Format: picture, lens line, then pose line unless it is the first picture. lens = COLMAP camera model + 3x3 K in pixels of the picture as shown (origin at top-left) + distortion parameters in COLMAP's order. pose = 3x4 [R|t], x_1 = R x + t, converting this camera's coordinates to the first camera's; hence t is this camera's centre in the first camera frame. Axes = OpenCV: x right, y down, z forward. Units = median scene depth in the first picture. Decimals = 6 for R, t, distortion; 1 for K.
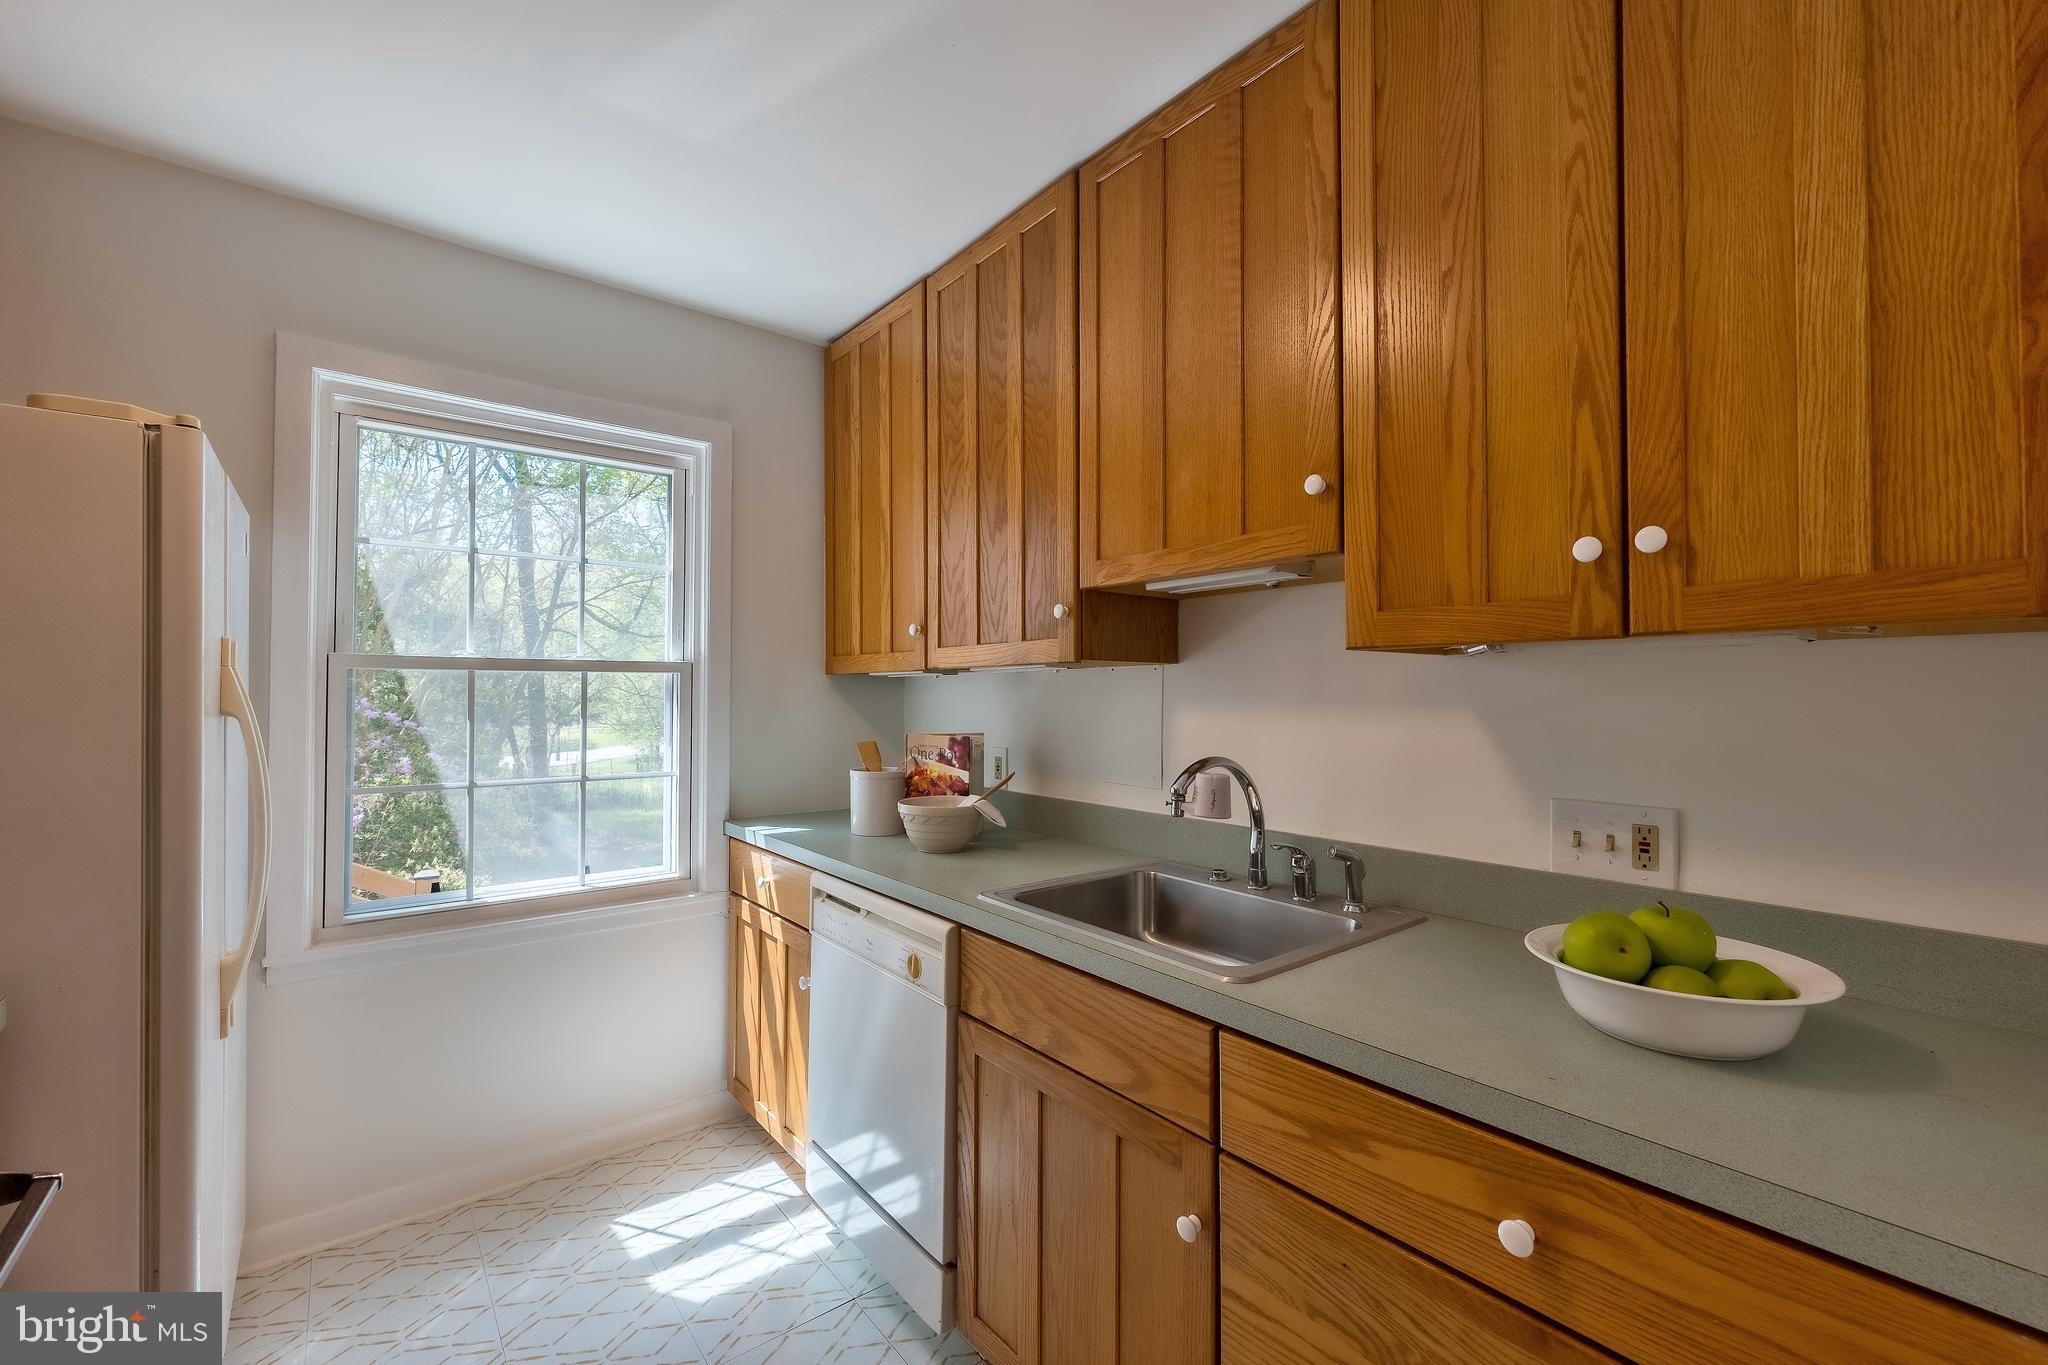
lens RADIAL K [[867.0, 0, 1028.7], [0, 867.0, 680.1], [0, 0, 1]] dist [0.002219, -0.000479]
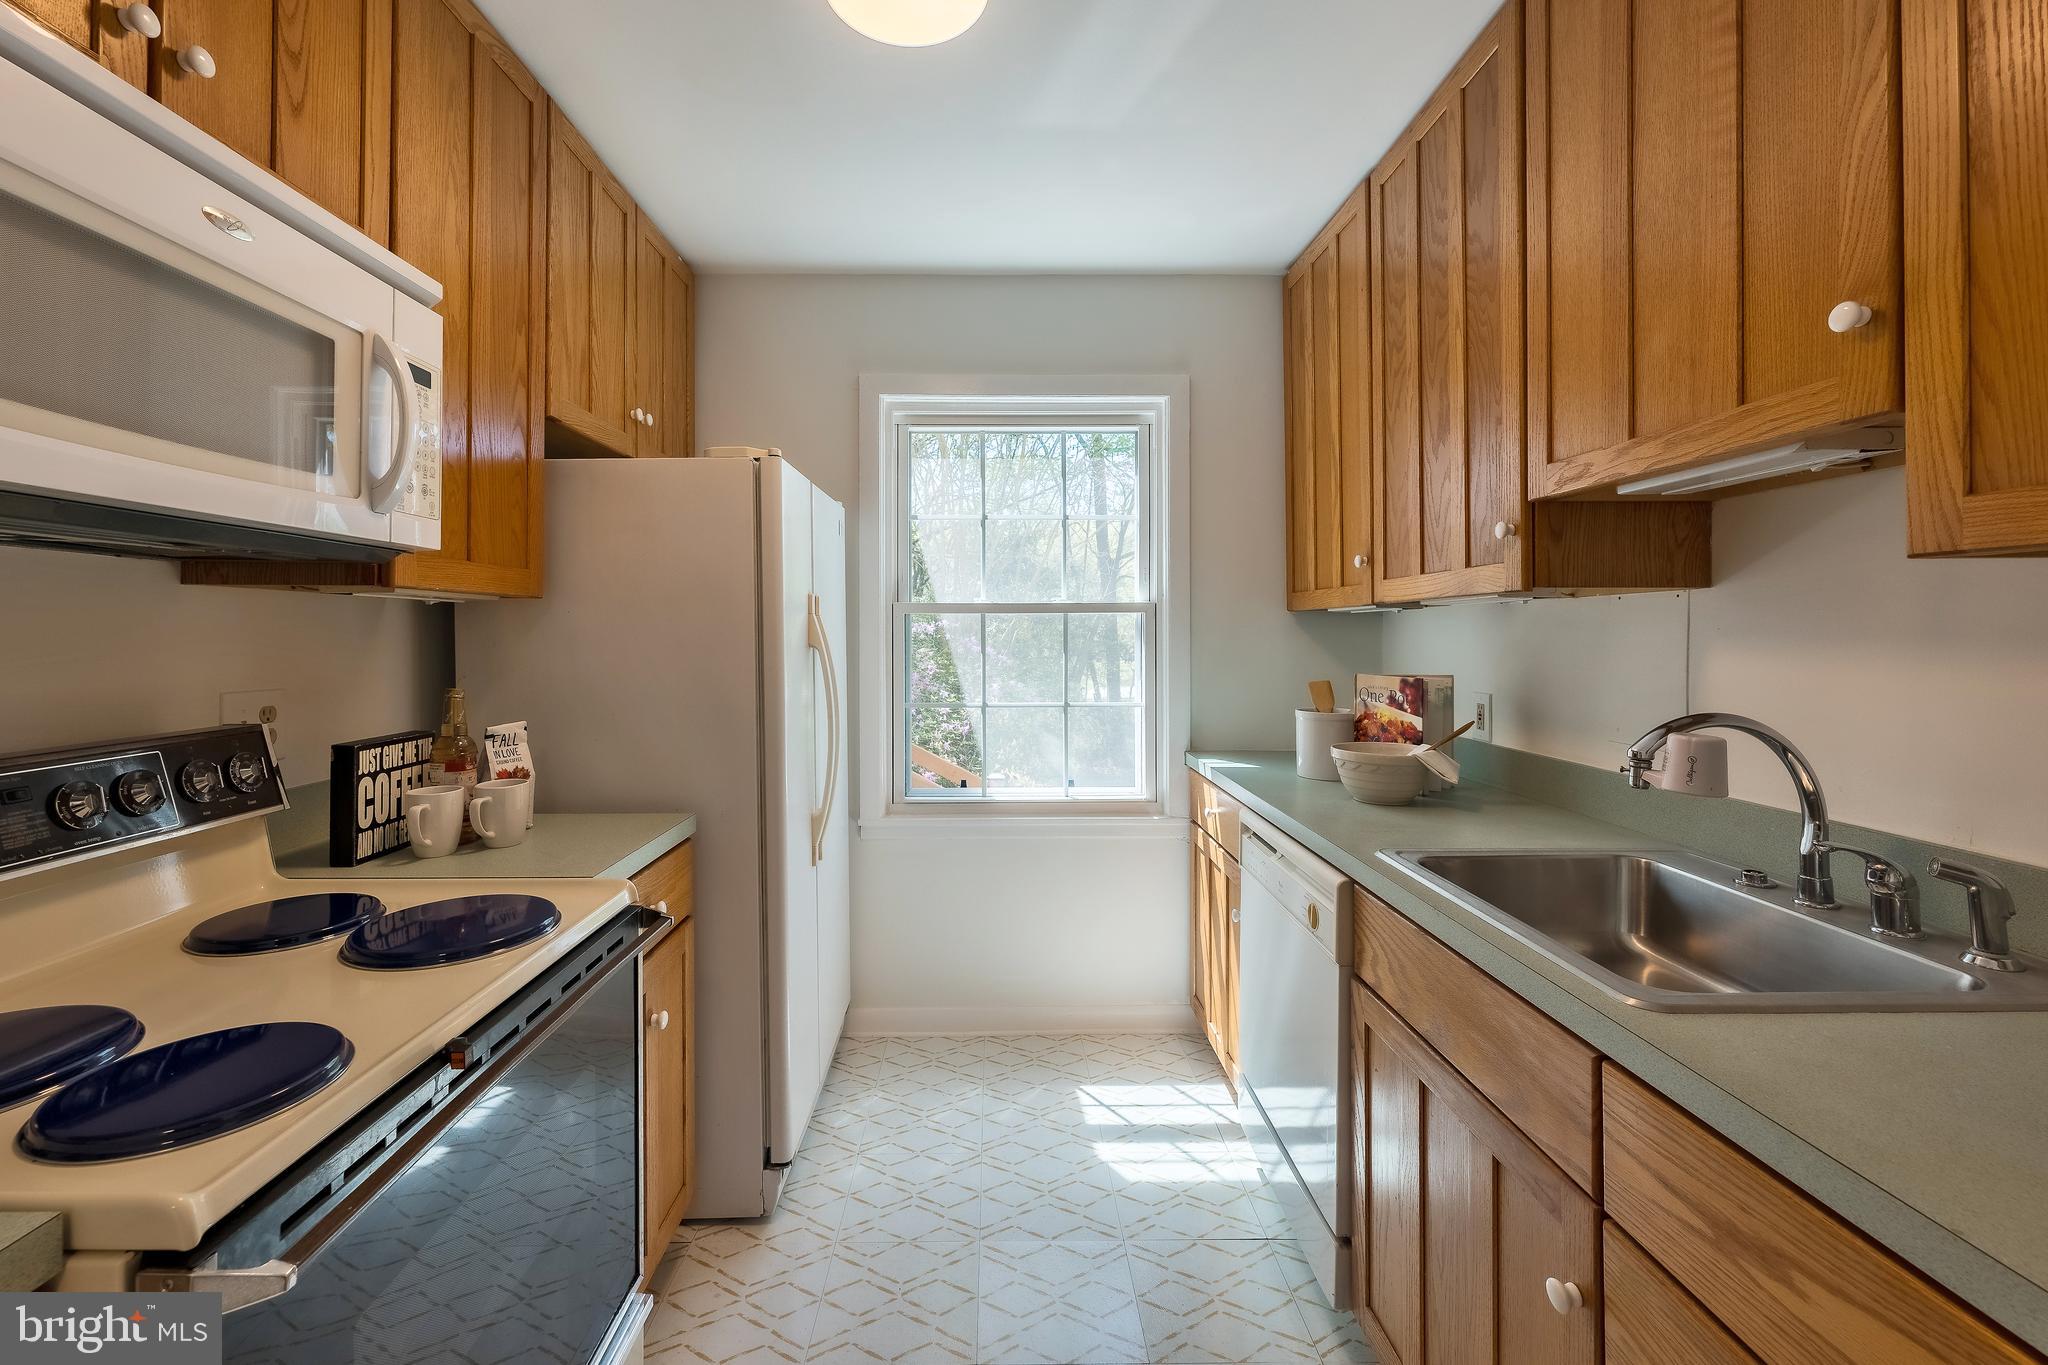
lens RADIAL K [[867.0, 0, 982.4], [0, 867.0, 633.0], [0, 0, 1]] dist [0.002219, -0.000479]
pose [[0.776221, -0.003829, -0.630450, 0.158336], [0.013855, 0.999844, 0.010987, 0.003033], [0.630309, -0.017263, 0.776152, 0.031180]]
